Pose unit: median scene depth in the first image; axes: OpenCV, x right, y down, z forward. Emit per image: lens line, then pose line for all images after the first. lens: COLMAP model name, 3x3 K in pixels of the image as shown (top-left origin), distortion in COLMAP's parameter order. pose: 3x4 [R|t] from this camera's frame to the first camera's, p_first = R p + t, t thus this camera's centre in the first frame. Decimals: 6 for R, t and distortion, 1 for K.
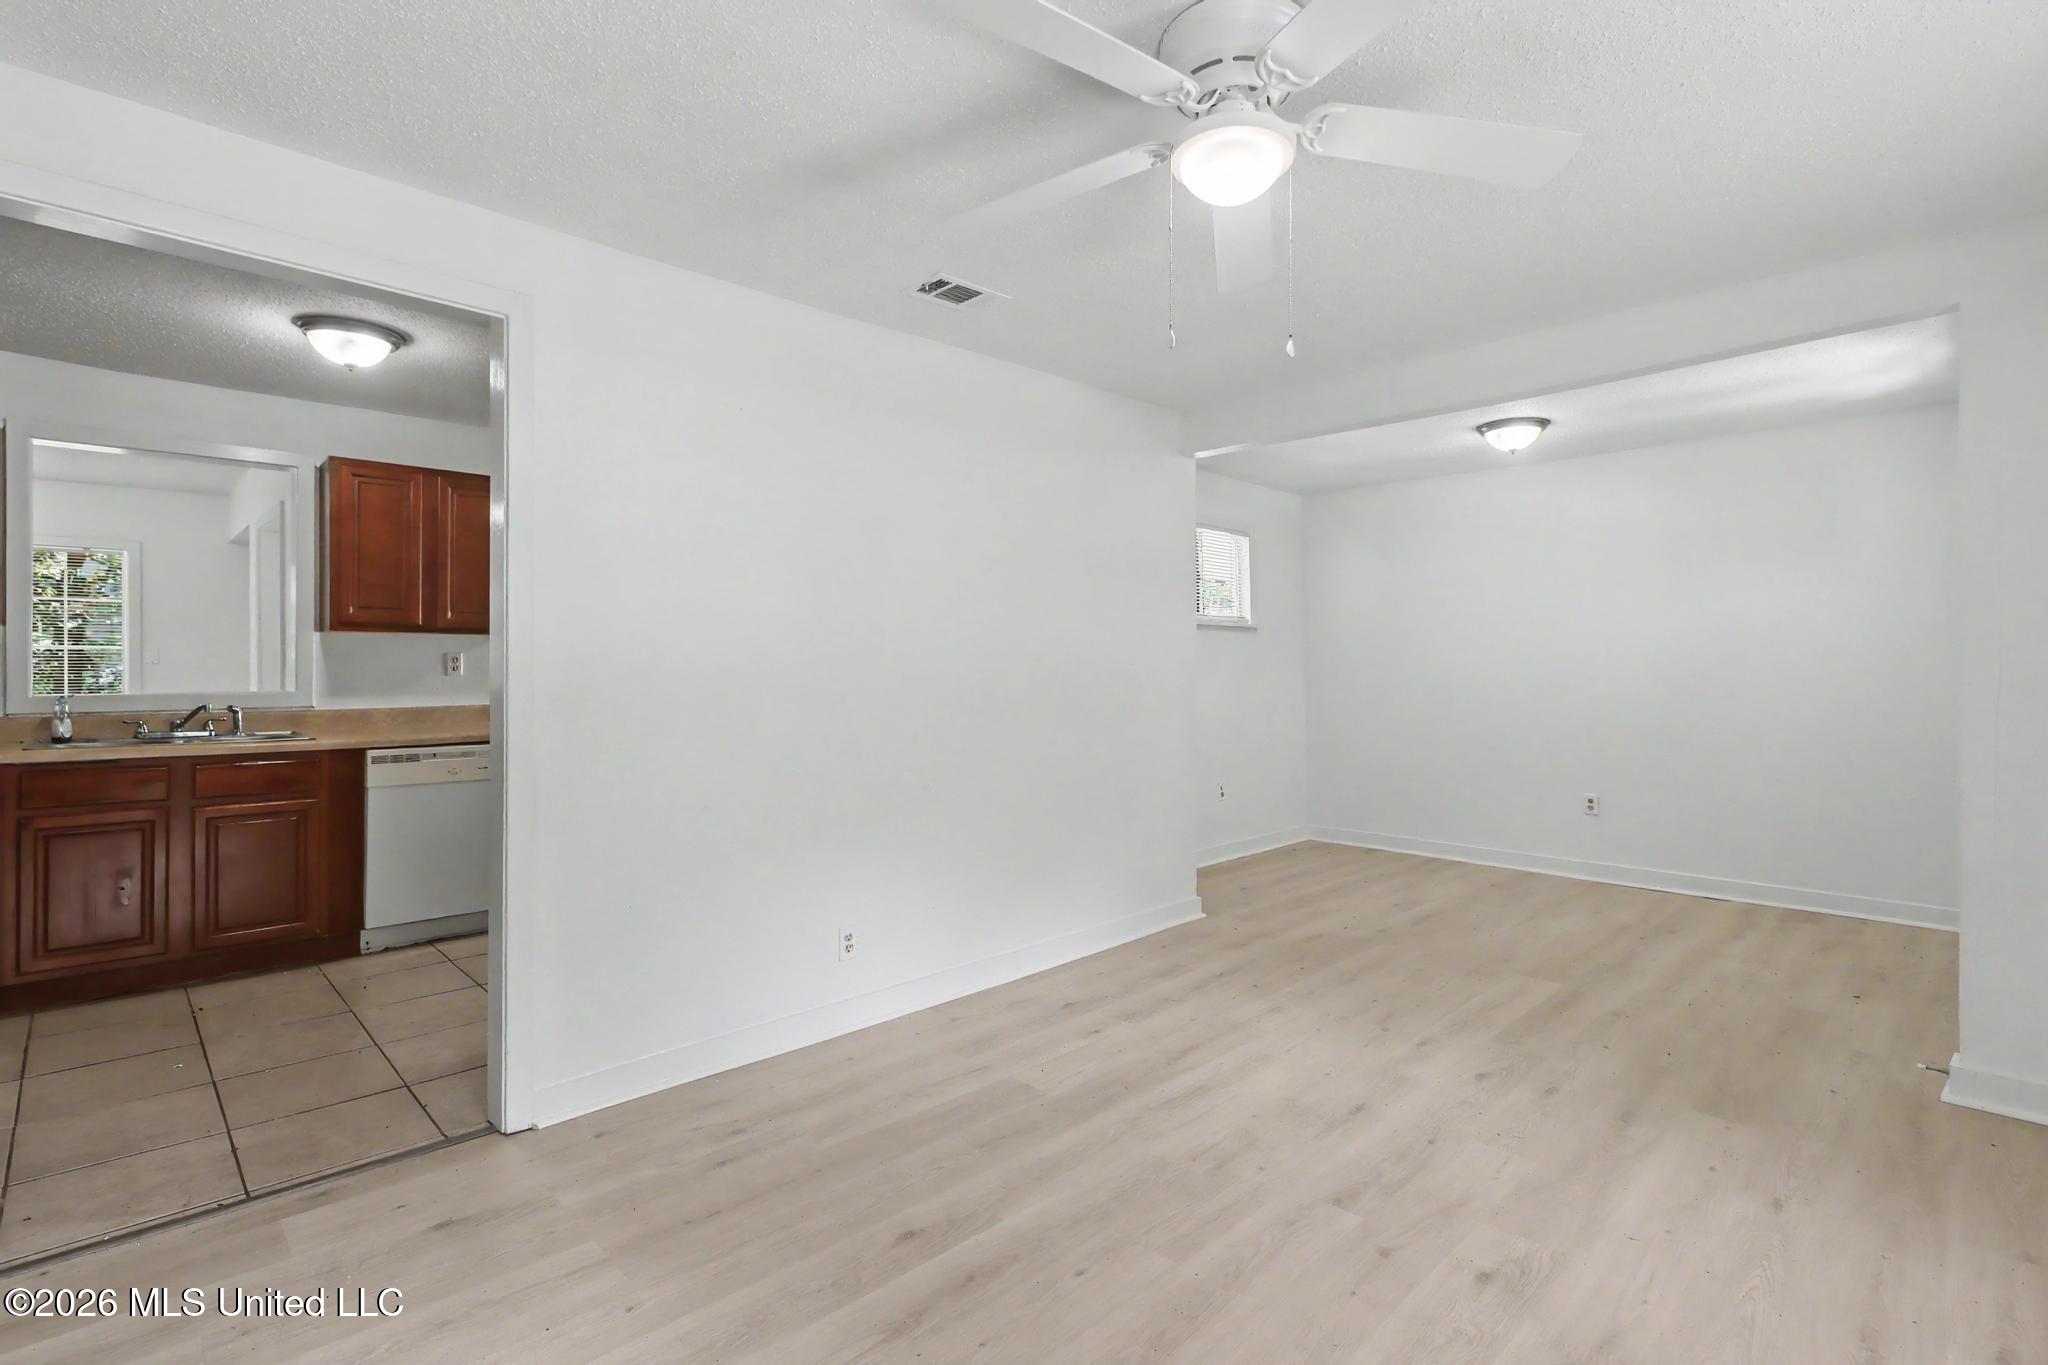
lens RADIAL K [[980.7, 0, 1018.5], [0, 980.7, 671.2], [0, 0, 1]] dist [0.019529, -0.000019]
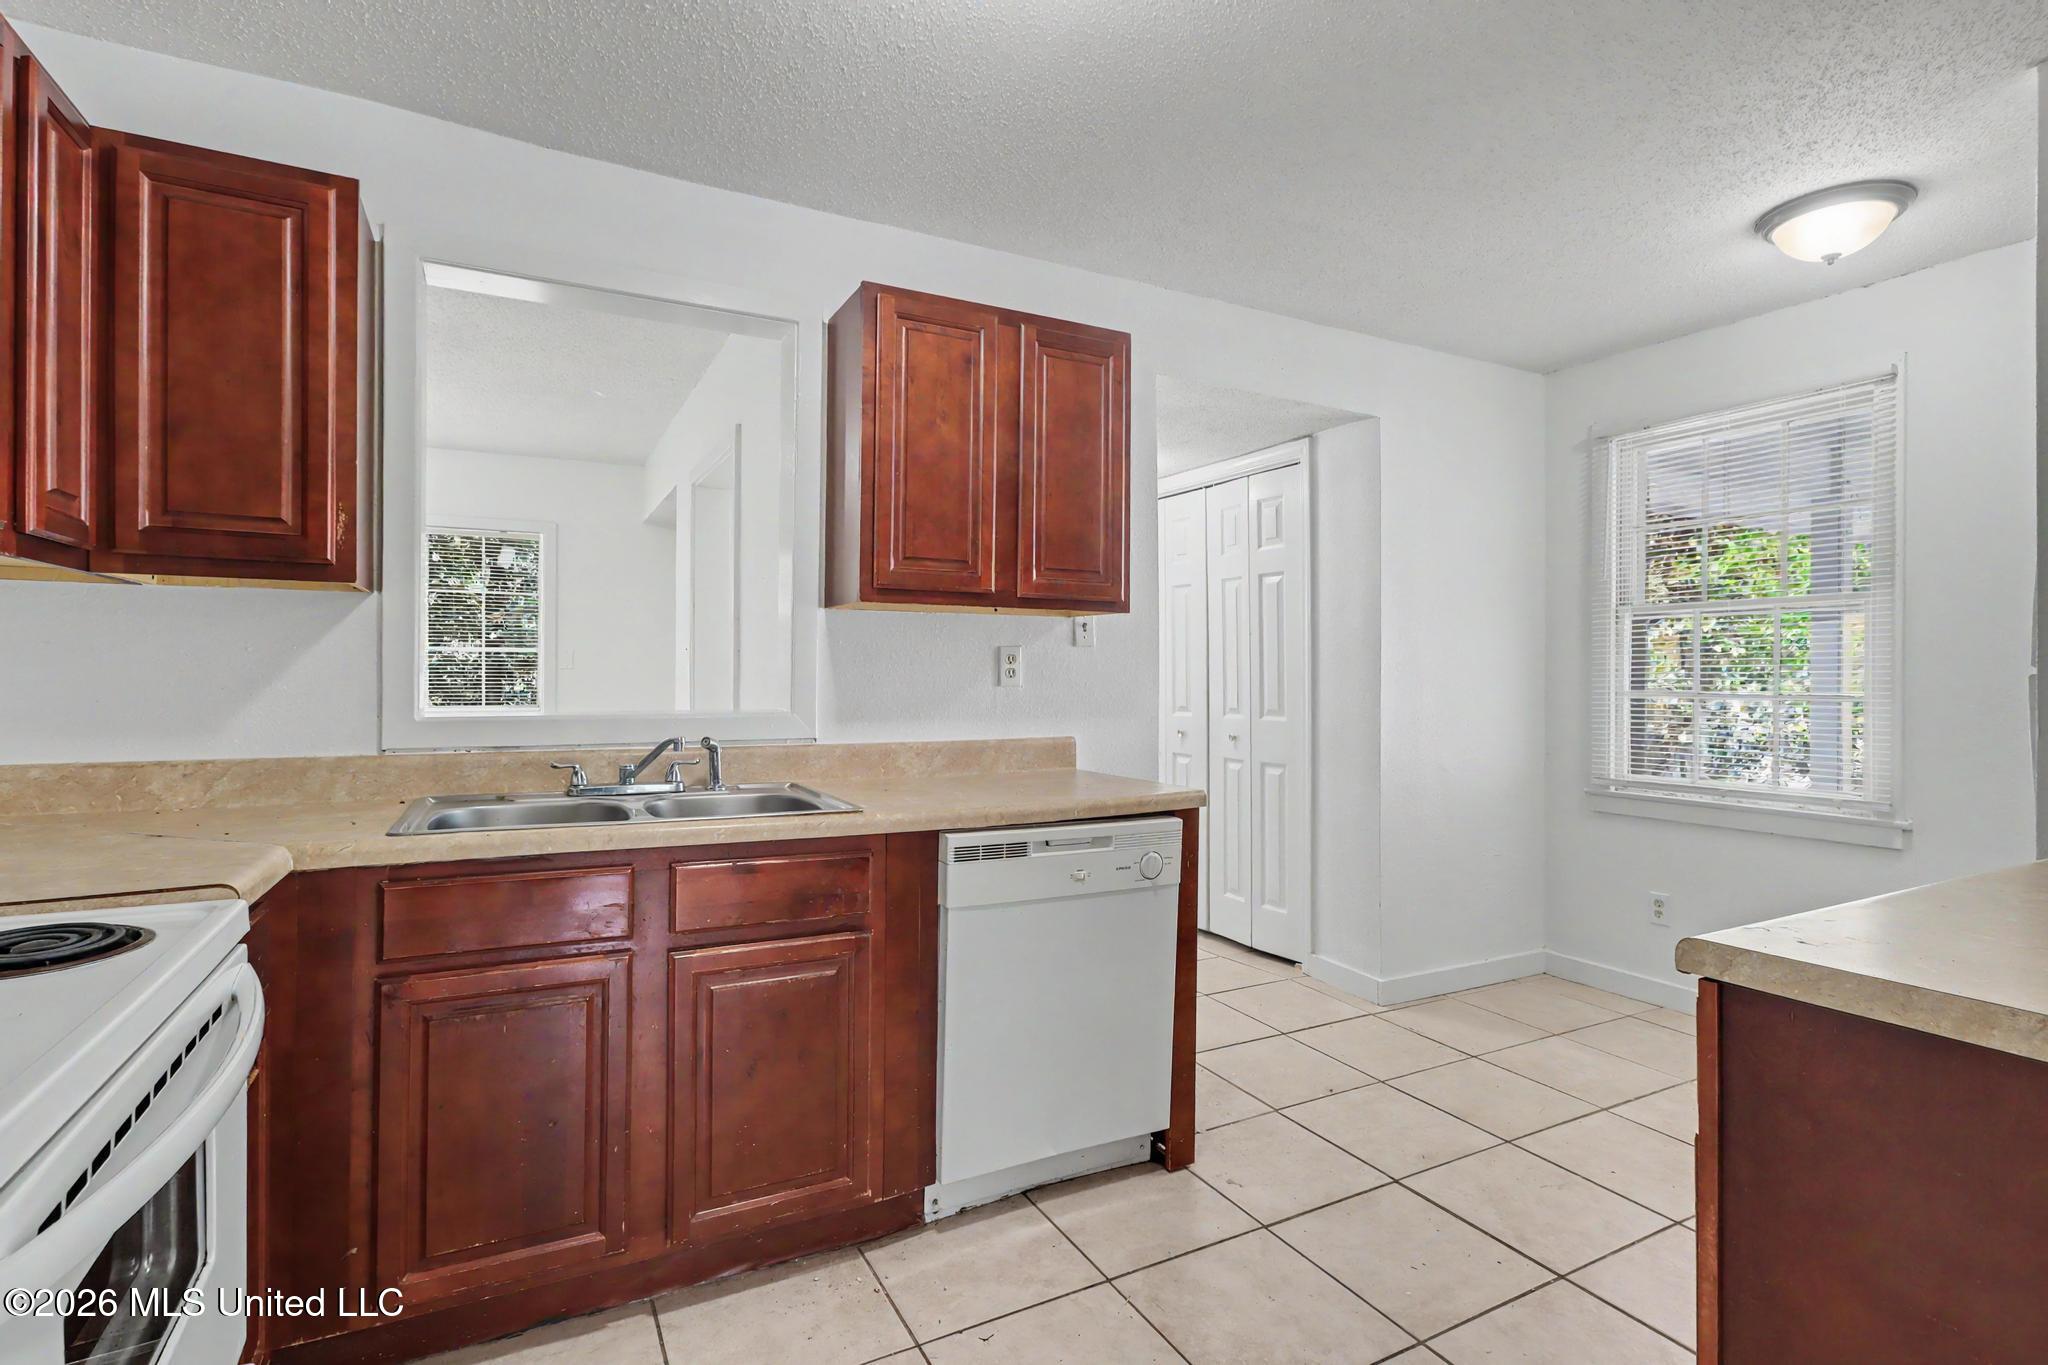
lens RADIAL K [[966.6, 0, 1026.5], [0, 966.6, 686.0], [0, 0, 1]] dist [-0.001111, 0.000109]
pose [[0.967224, 0.008724, -0.253776, -0.489215], [-0.008800, 0.999961, 0.000838, 0.003791], [0.253774, 0.001423, 0.967263, 0.528324]]
